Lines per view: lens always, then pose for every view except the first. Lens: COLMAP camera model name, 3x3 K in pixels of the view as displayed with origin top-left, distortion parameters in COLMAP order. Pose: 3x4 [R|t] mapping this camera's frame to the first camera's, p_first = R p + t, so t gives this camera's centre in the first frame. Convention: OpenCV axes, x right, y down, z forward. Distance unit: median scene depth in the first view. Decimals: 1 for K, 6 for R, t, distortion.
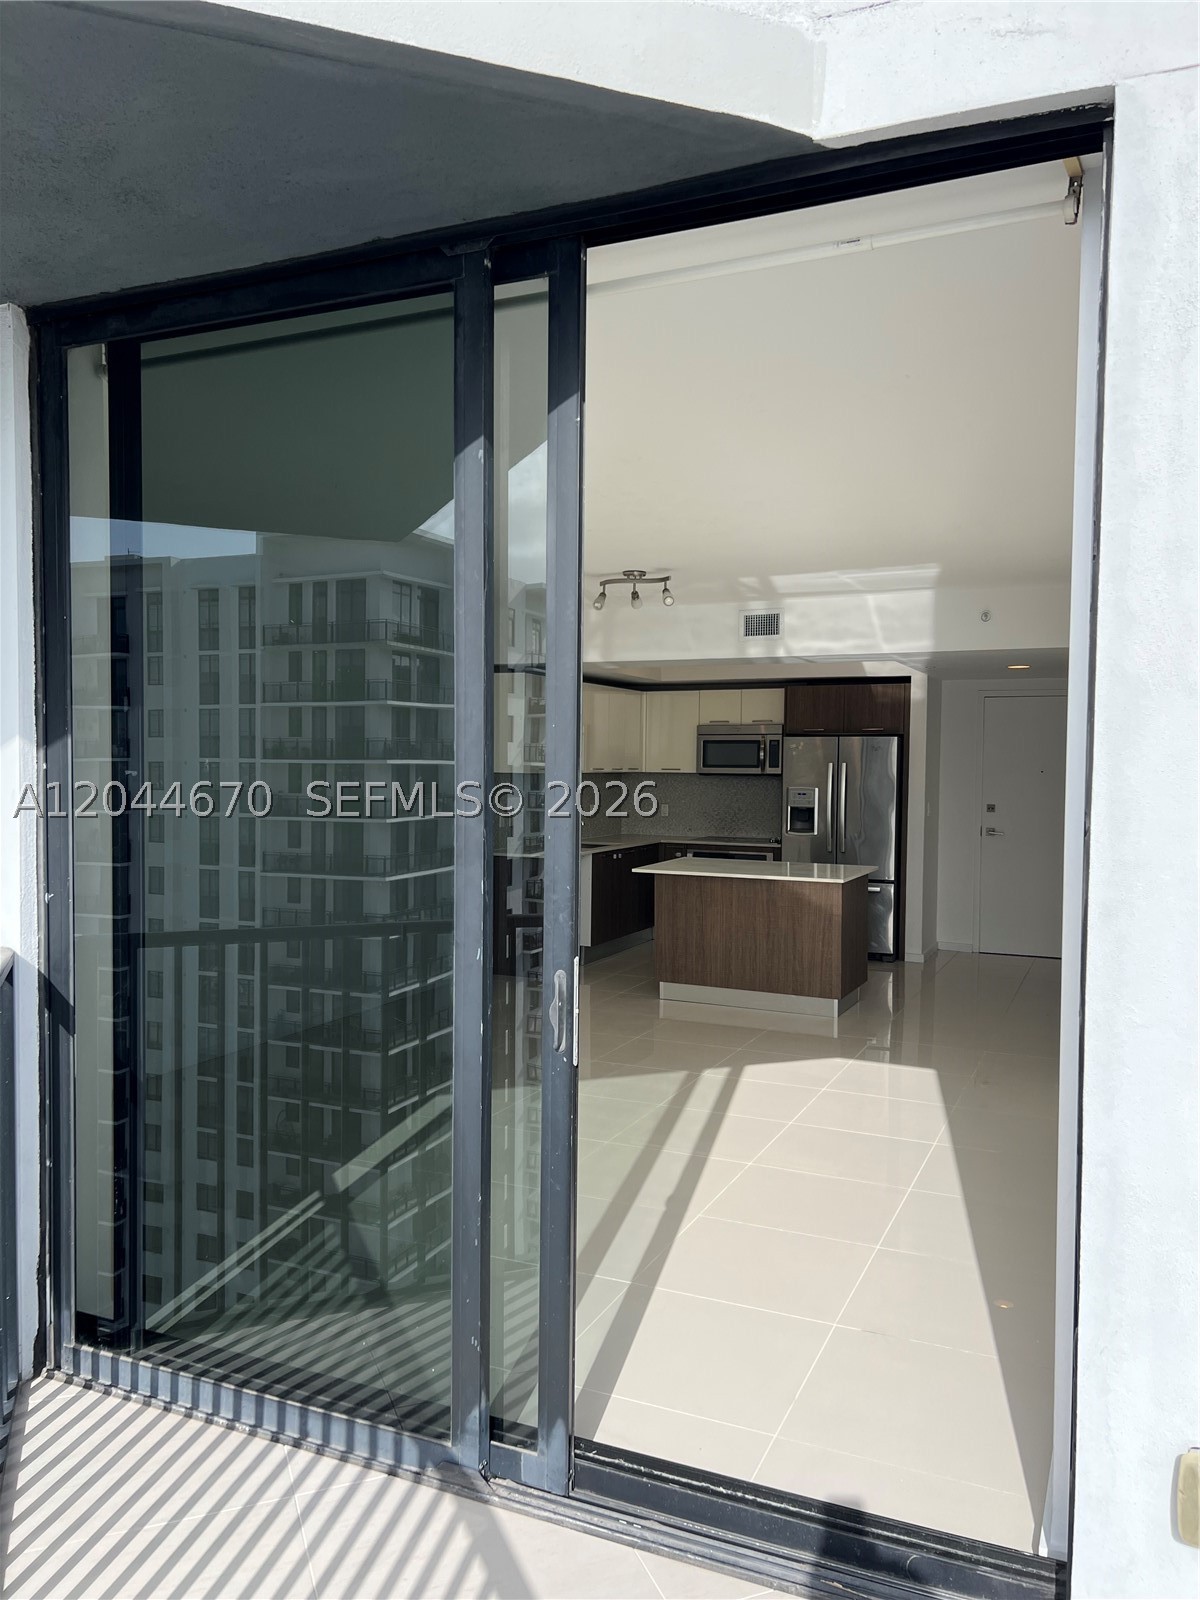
lens RADIAL K [[1210.4, 0, 598.5], [0, 1210.4, 800.5], [0, 0, 1]] dist [0.032816, -0.045137]
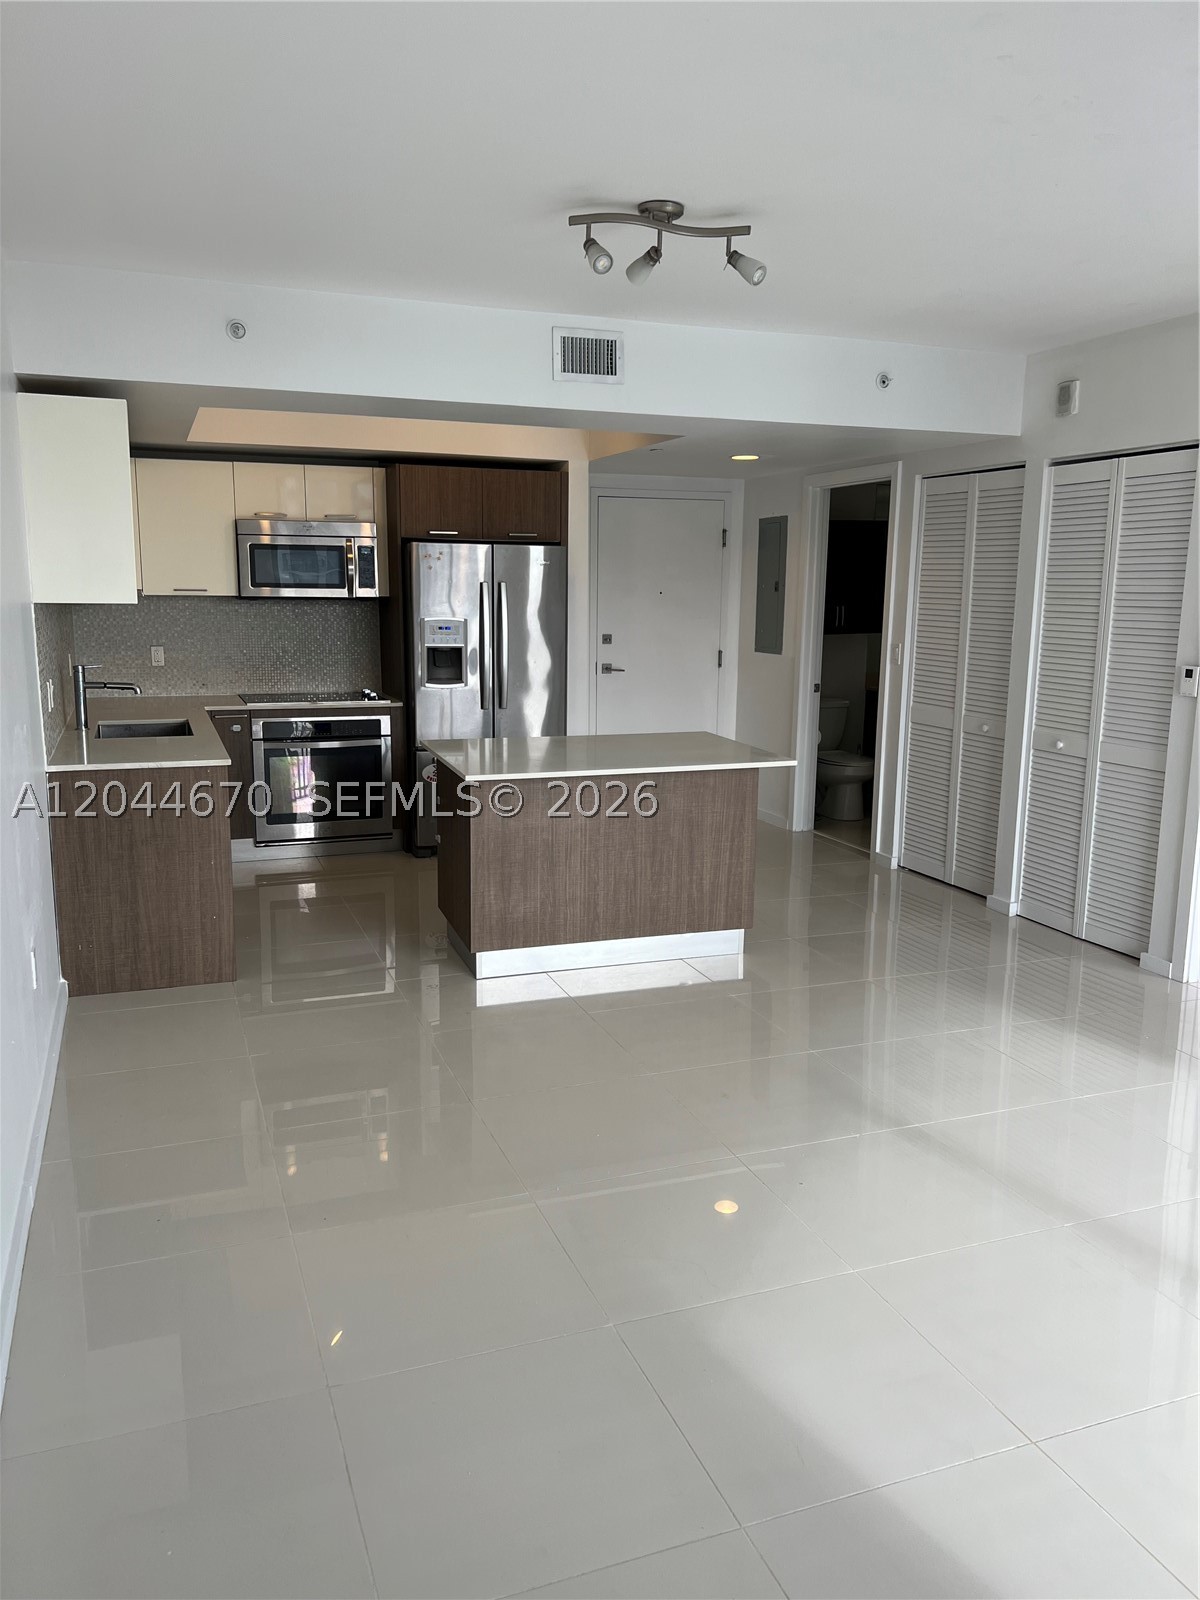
lens RADIAL K [[1210.4, 0, 602.5], [0, 1210.4, 804.1], [0, 0, 1]] dist [0.032816, -0.045137]
pose [[0.701310, -0.127110, 0.701432, -0.269746], [0.015758, 0.986498, 0.163013, -0.017641], [-0.712682, -0.103269, 0.693844, 0.455847]]
